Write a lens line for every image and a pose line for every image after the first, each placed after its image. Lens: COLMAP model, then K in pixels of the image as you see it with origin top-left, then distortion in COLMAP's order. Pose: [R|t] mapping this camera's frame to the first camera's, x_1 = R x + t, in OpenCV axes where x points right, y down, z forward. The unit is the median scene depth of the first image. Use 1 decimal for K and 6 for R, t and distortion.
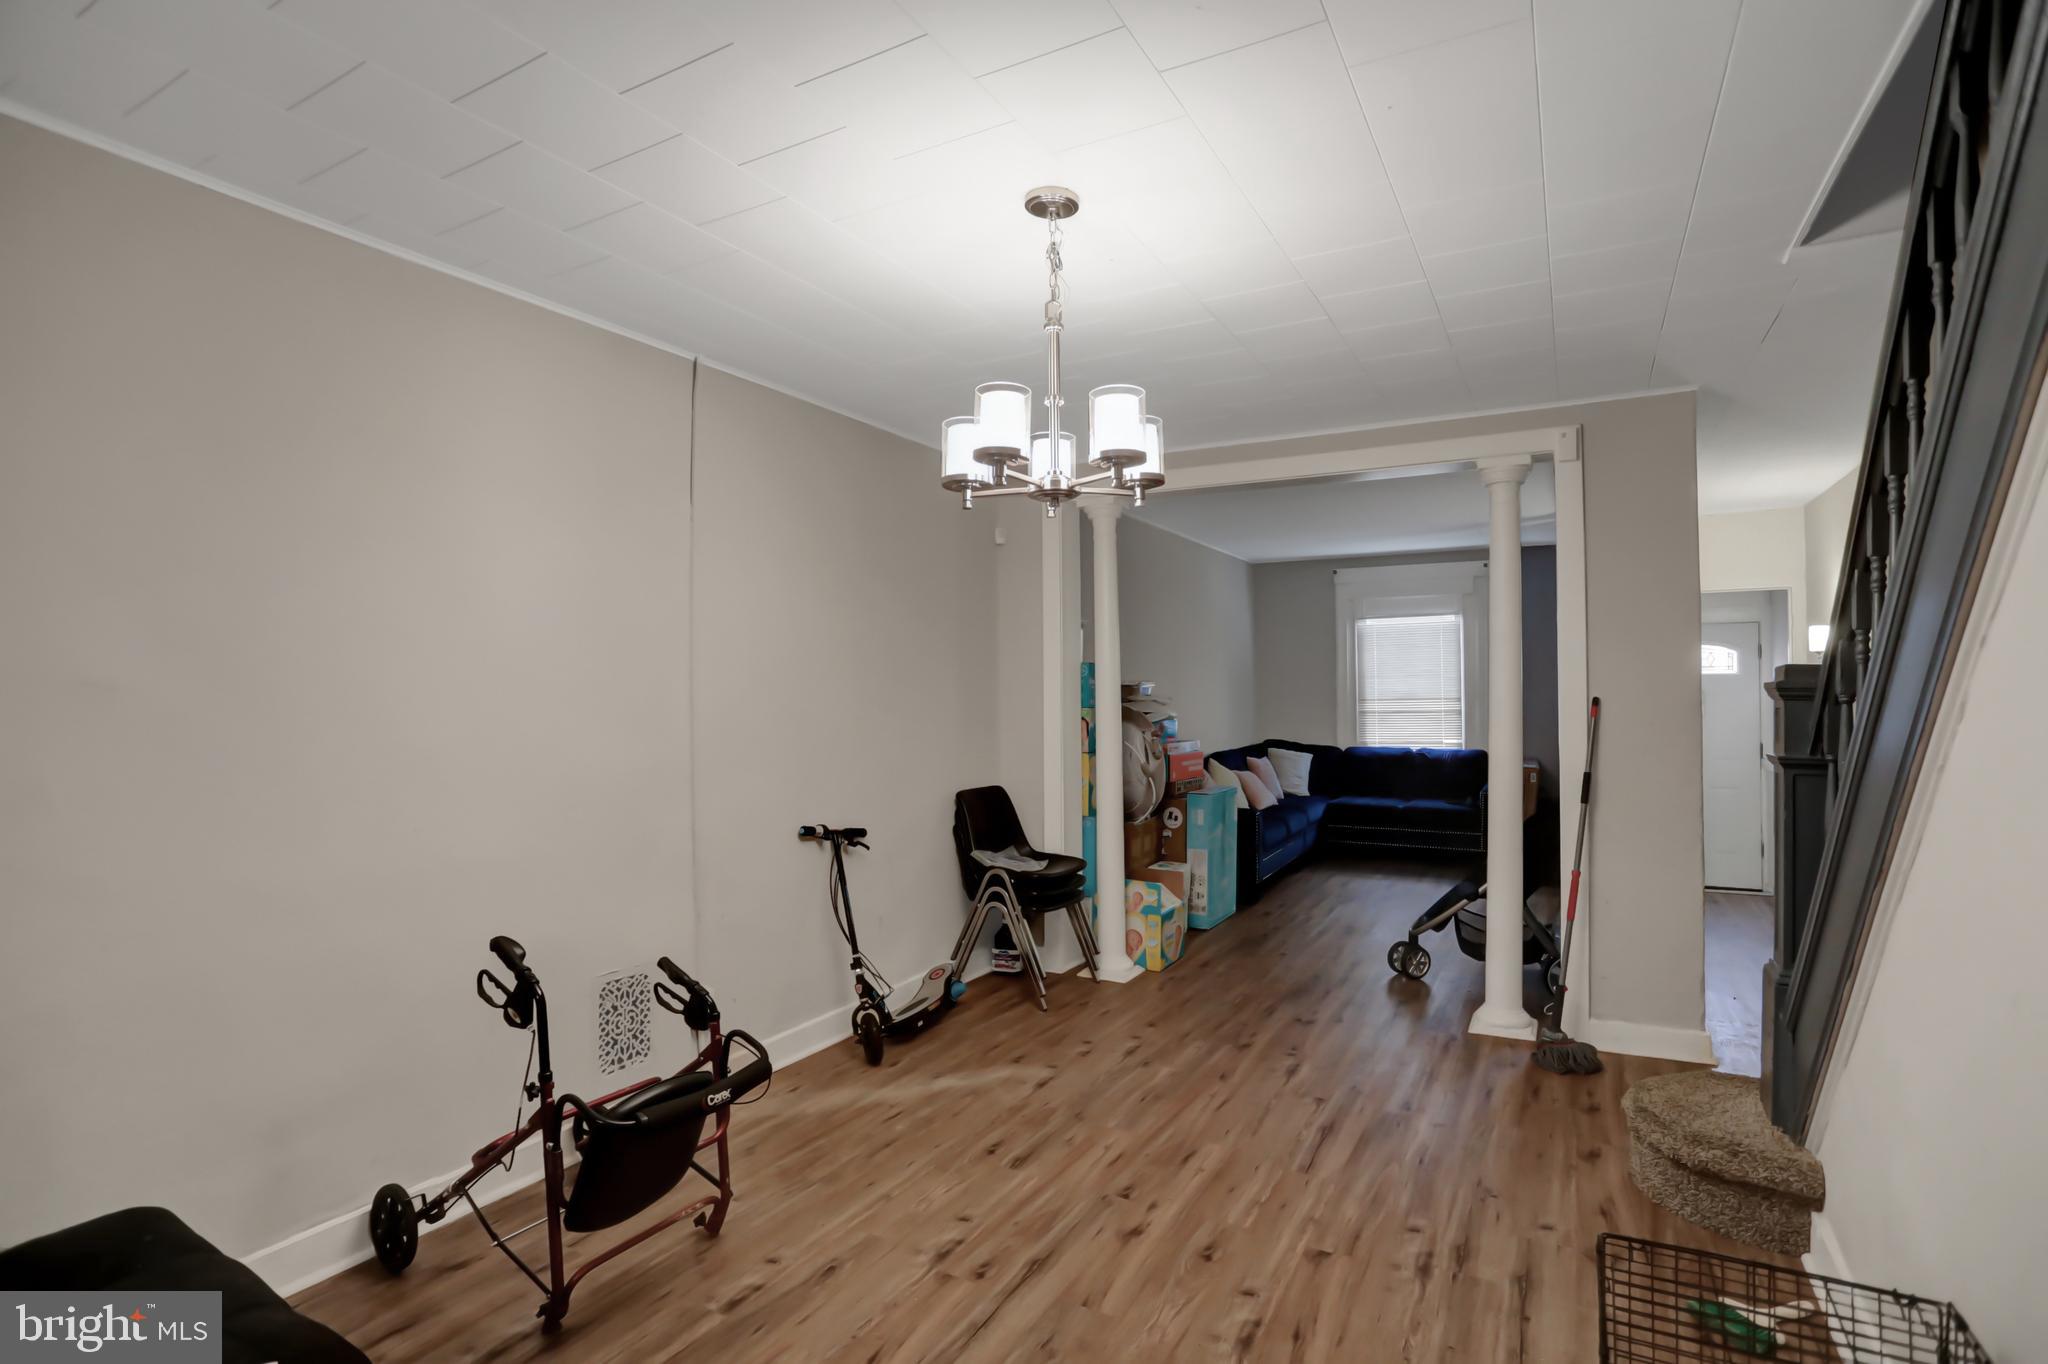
lens RADIAL K [[989.8, 0, 1025.4], [0, 989.8, 675.4], [0, 0, 1]] dist [-0.081040, 0.038715]
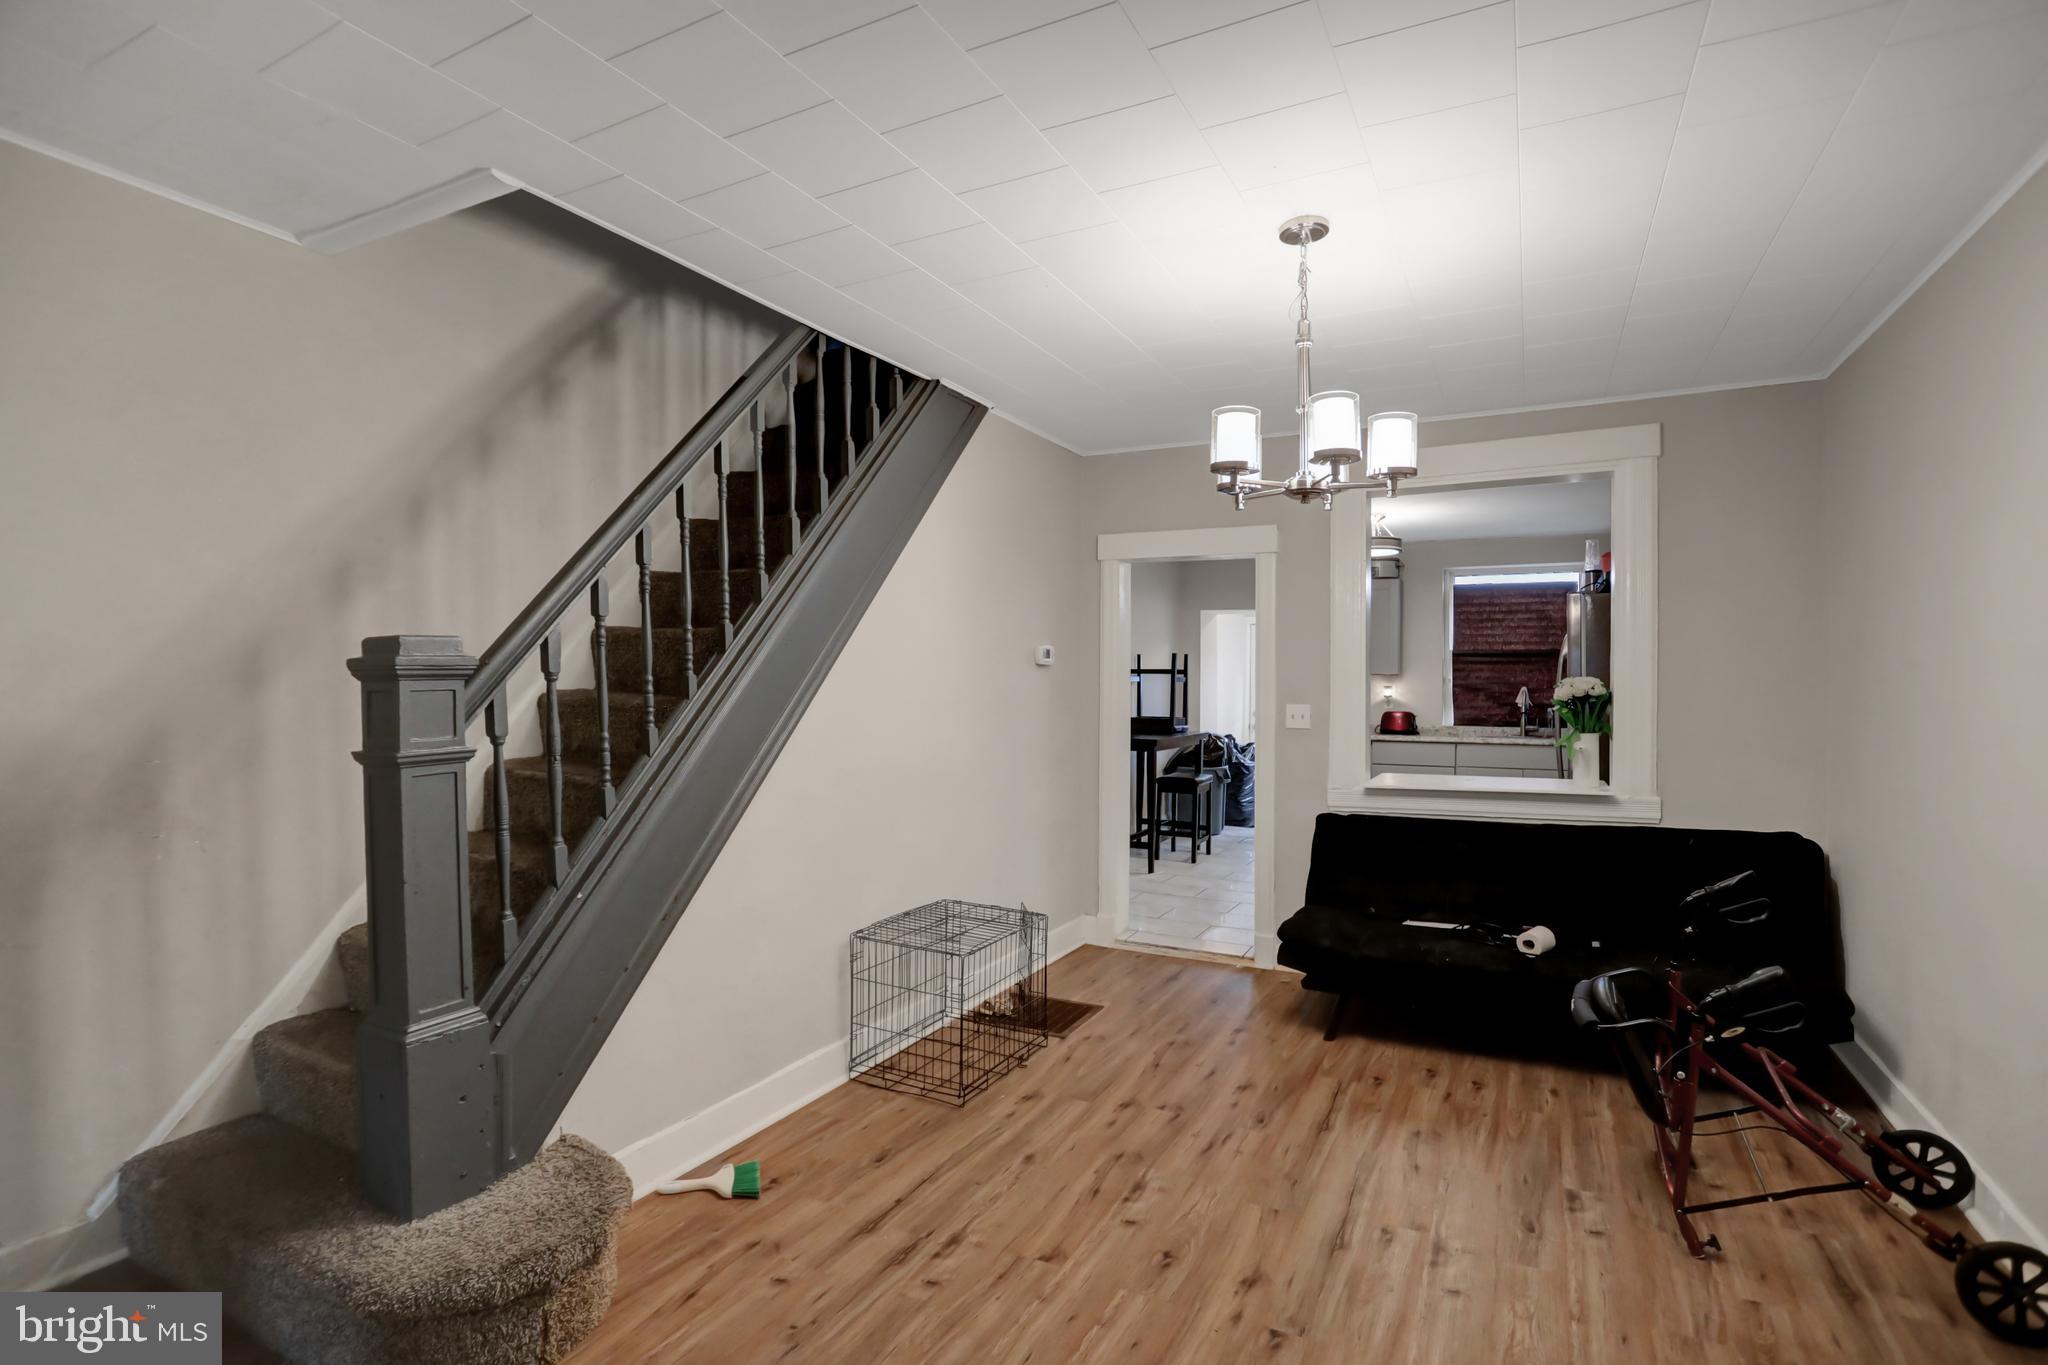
lens RADIAL K [[989.8, 0, 1025.4], [0, 989.8, 675.9], [0, 0, 1]] dist [-0.081040, 0.038715]
pose [[-0.999367, 0.002473, -0.035485, 0.149824], [0.003019, 0.999878, -0.015337, 0.016072], [0.035443, -0.015435, -0.999253, 0.810084]]
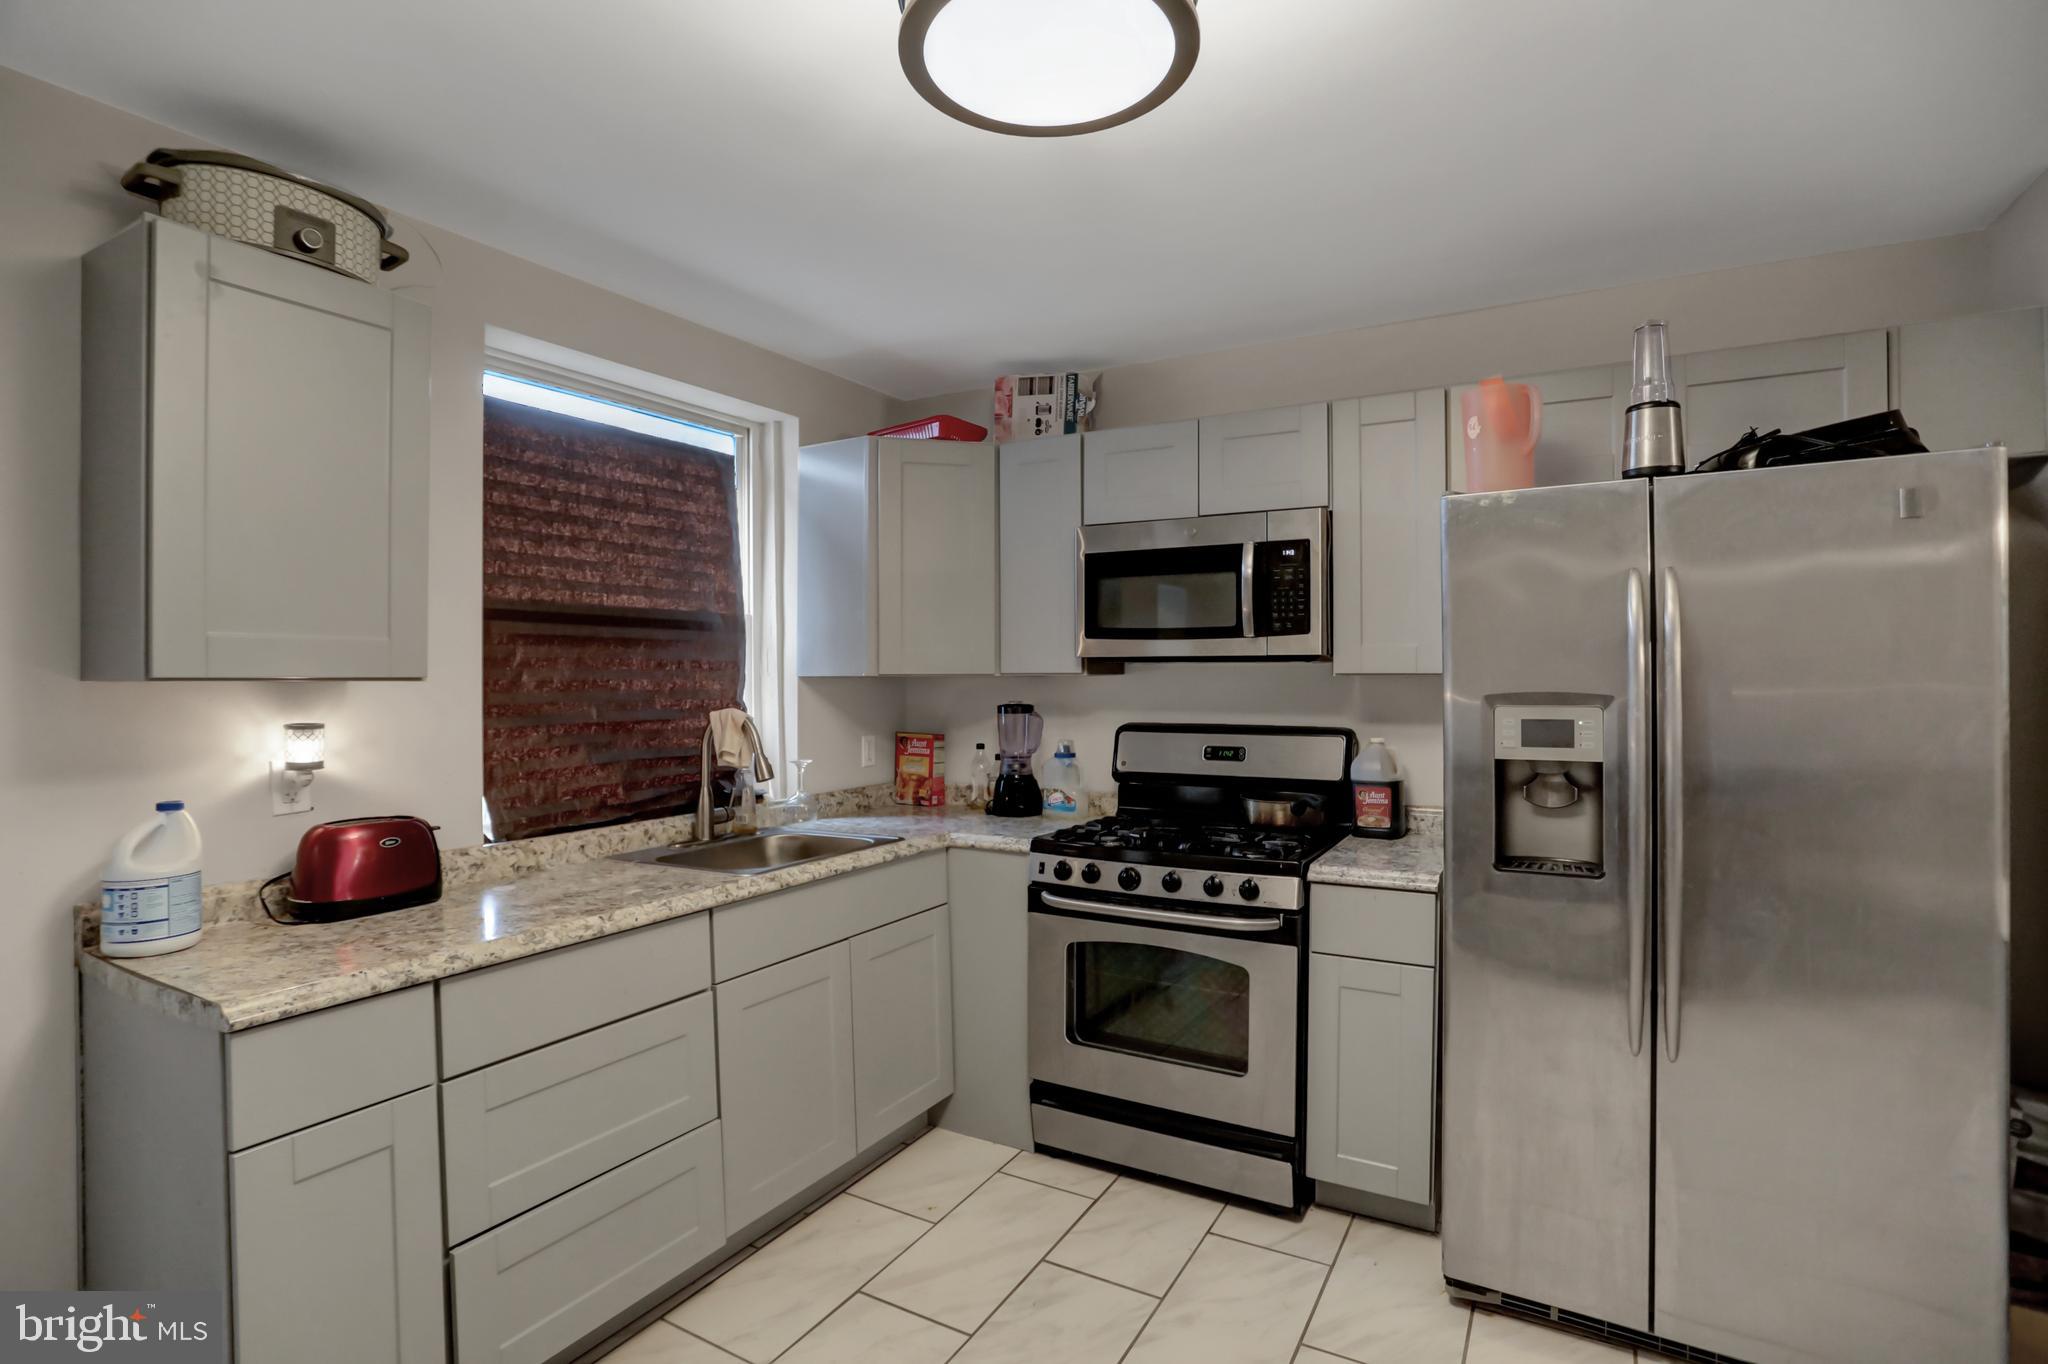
lens RADIAL K [[989.8, 0, 1025.4], [0, 989.8, 675.4], [0, 0, 1]] dist [-0.081040, 0.038715]
pose [[-0.003005, 0.011644, -0.999928, -0.072699], [0.013928, 0.999836, 0.011601, -0.006704], [0.999898, -0.013892, -0.003166, -0.285989]]
